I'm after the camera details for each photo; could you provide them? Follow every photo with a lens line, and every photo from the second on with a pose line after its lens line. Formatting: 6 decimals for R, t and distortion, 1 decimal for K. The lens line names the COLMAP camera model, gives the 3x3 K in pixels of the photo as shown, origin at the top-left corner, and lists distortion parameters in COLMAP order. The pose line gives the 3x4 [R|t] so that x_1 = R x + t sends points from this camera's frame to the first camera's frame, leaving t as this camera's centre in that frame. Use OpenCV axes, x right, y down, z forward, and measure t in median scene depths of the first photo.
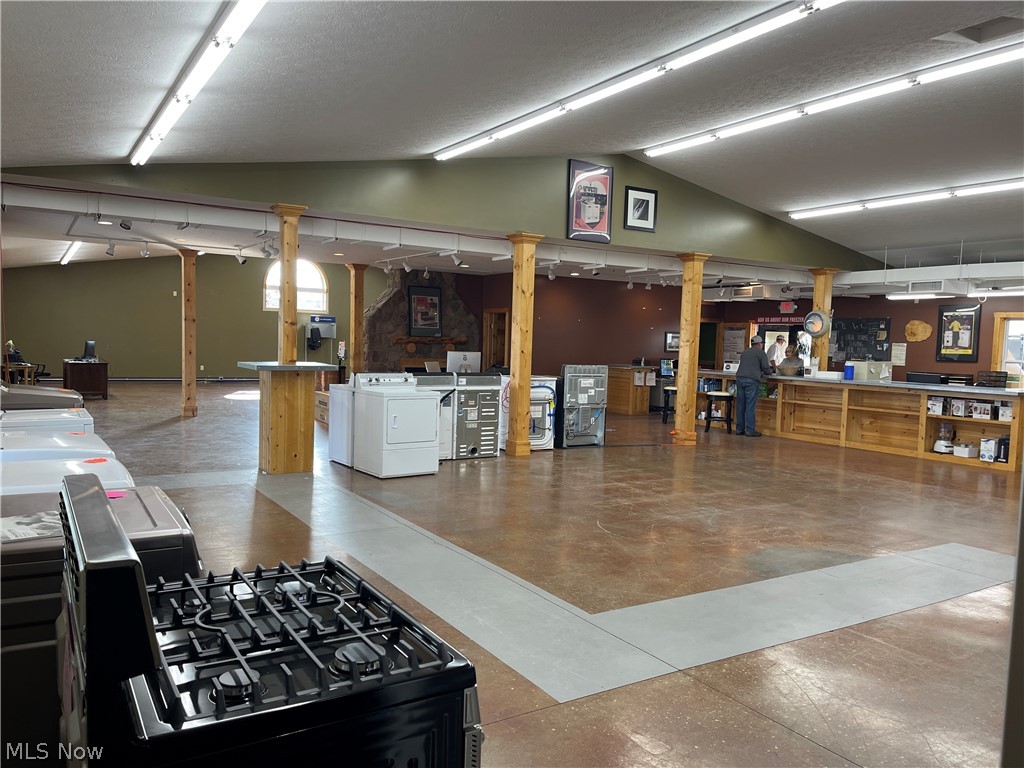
lens RADIAL K [[770.9, 0, 512.6], [0, 770.9, 386.2], [0, 0, 1]] dist [0.063446, -0.069626]
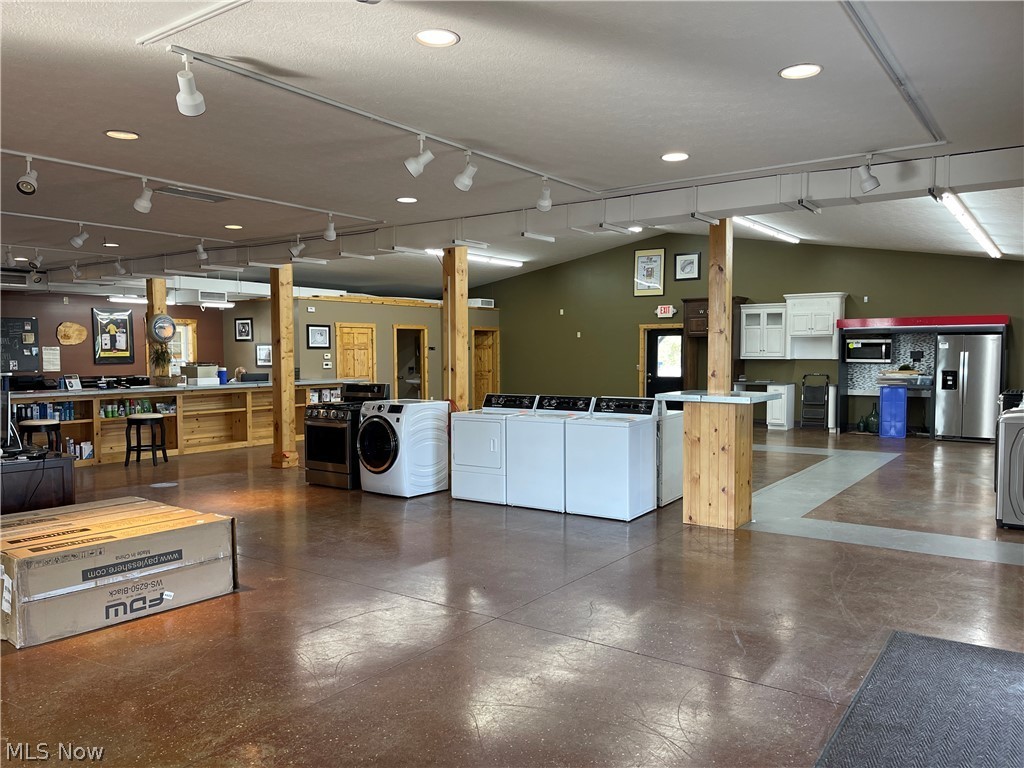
lens RADIAL K [[770.9, 0, 508.7], [0, 770.9, 403.1], [0, 0, 1]] dist [0.063446, -0.069626]
pose [[-0.377085, -0.090270, 0.921769, -0.583981], [0.049406, 0.991861, 0.117346, -0.075452], [-0.924860, 0.089790, -0.369556, 0.910105]]
